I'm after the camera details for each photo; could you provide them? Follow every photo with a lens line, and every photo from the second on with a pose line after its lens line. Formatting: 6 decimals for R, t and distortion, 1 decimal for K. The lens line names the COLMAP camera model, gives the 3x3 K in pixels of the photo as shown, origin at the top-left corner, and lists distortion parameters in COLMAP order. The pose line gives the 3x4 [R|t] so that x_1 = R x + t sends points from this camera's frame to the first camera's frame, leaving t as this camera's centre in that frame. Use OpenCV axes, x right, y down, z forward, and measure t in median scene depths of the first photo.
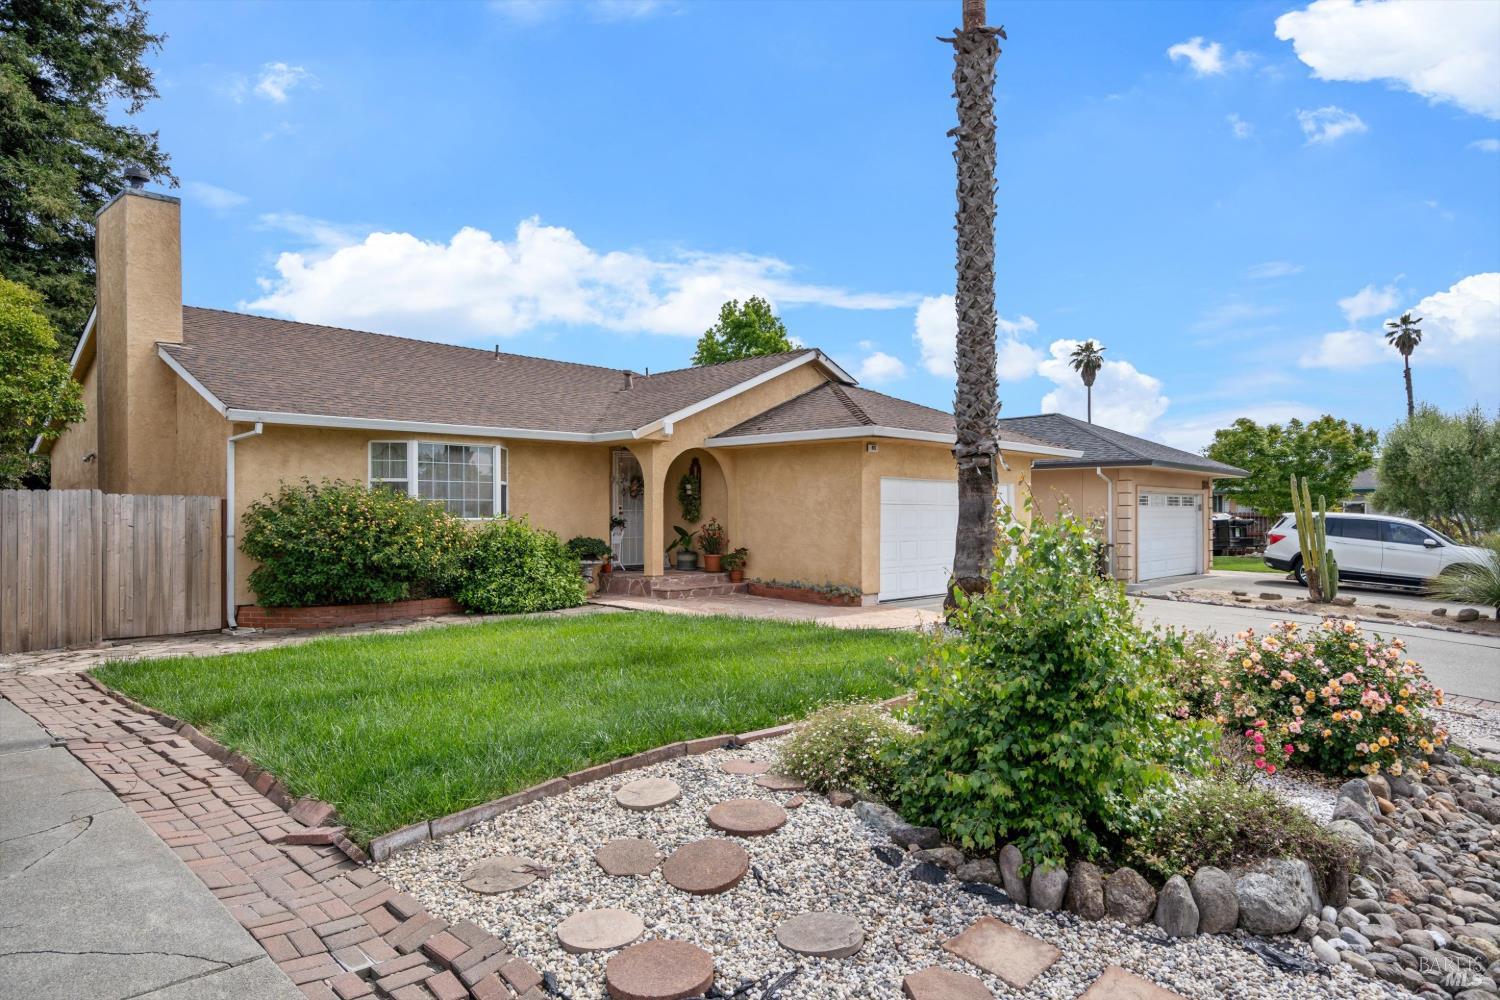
lens RADIAL K [[960.3, 0, 742.5], [0, 960.3, 503.3], [0, 0, 1]] dist [0.003097, 0.002220]
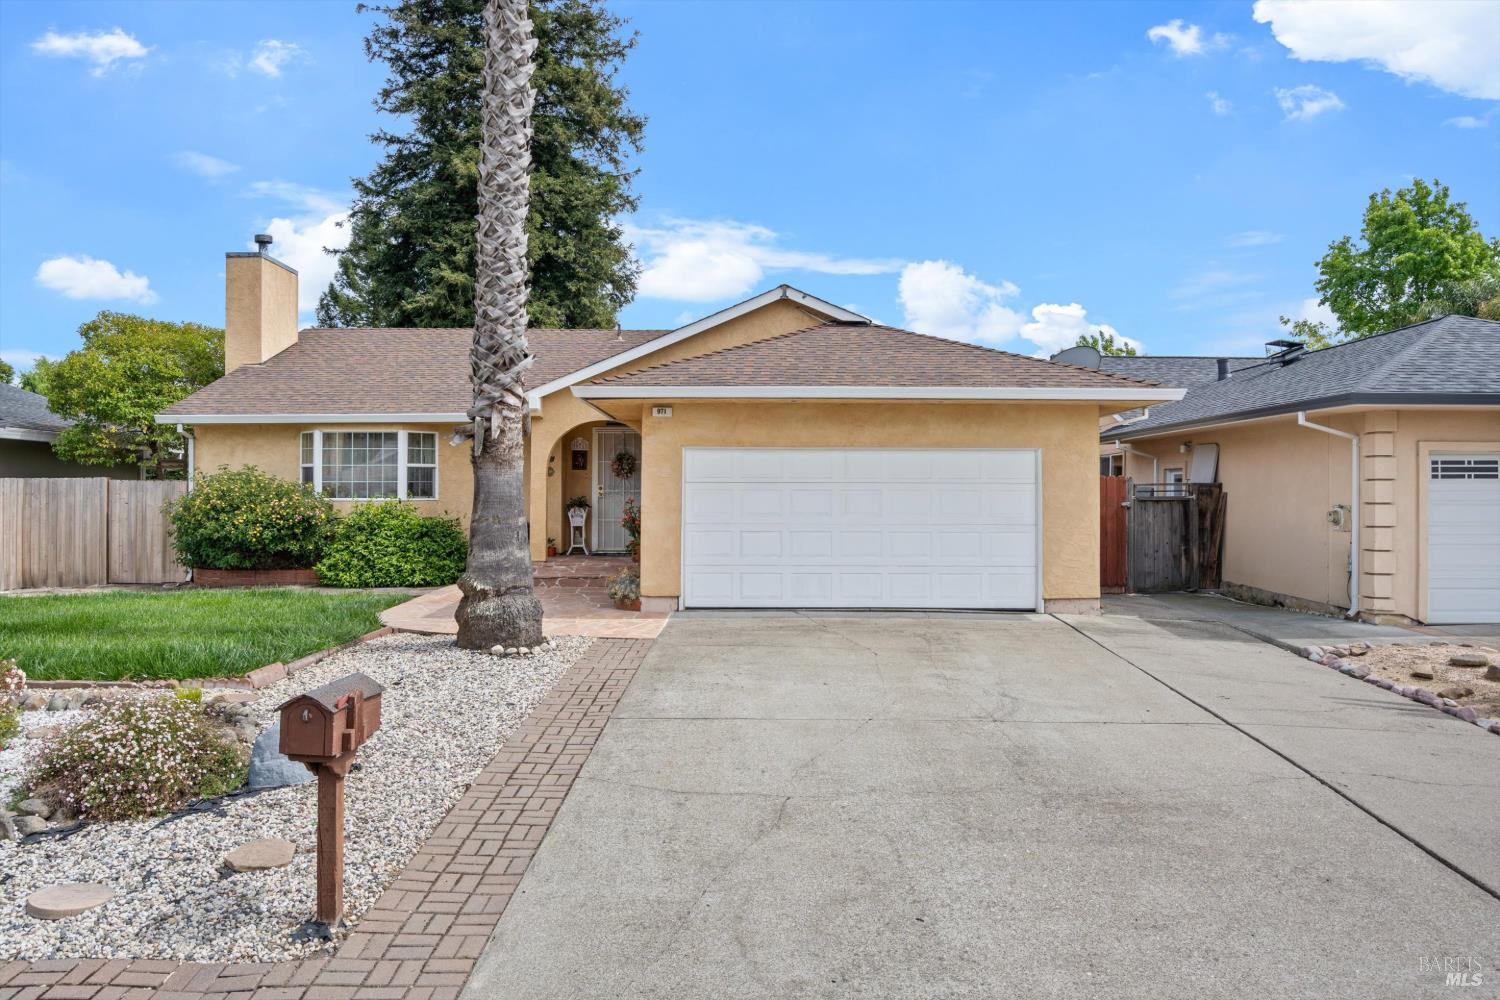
lens RADIAL K [[1039.9, 0, 739.9], [0, 1039.9, 470.9], [0, 0, 1]] dist [0.001269, 0.004776]
pose [[0.679183, -0.015464, -0.733806, 0.914467], [0.008654, 0.999877, -0.013062, 0.003399], [0.733918, 0.002521, 0.679234, 0.533473]]
